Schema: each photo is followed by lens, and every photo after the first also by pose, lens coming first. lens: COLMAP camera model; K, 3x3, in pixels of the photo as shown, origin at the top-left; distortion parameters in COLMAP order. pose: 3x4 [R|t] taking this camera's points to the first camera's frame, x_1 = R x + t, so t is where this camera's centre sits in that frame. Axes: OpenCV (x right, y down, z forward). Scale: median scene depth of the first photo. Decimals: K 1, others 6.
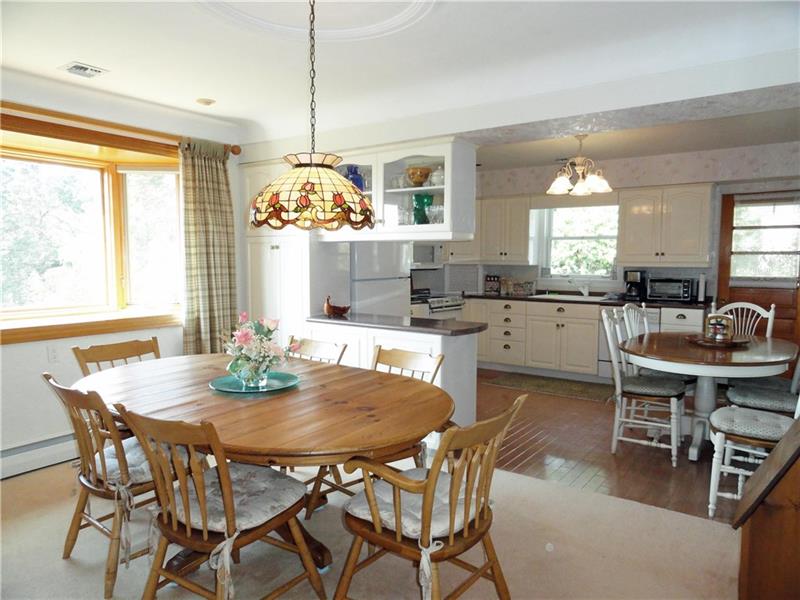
lens RADIAL K [[563.2, 0, 400.1], [0, 563.2, 300.6], [0, 0, 1]] dist [-0.006420, 0.007134]
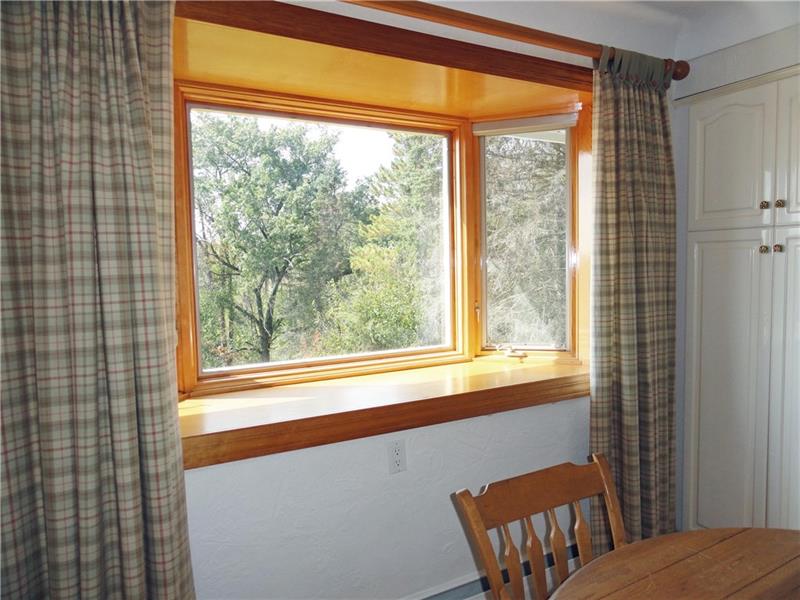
lens RADIAL K [[563.2, 0, 401.4], [0, 563.2, 299.5], [0, 0, 1]] dist [-0.006420, 0.007134]
pose [[0.901476, 0.007429, -0.432765, -0.183234], [-0.011100, 0.999921, -0.005957, -0.026340], [0.432686, 0.010174, 0.901487, 0.248891]]
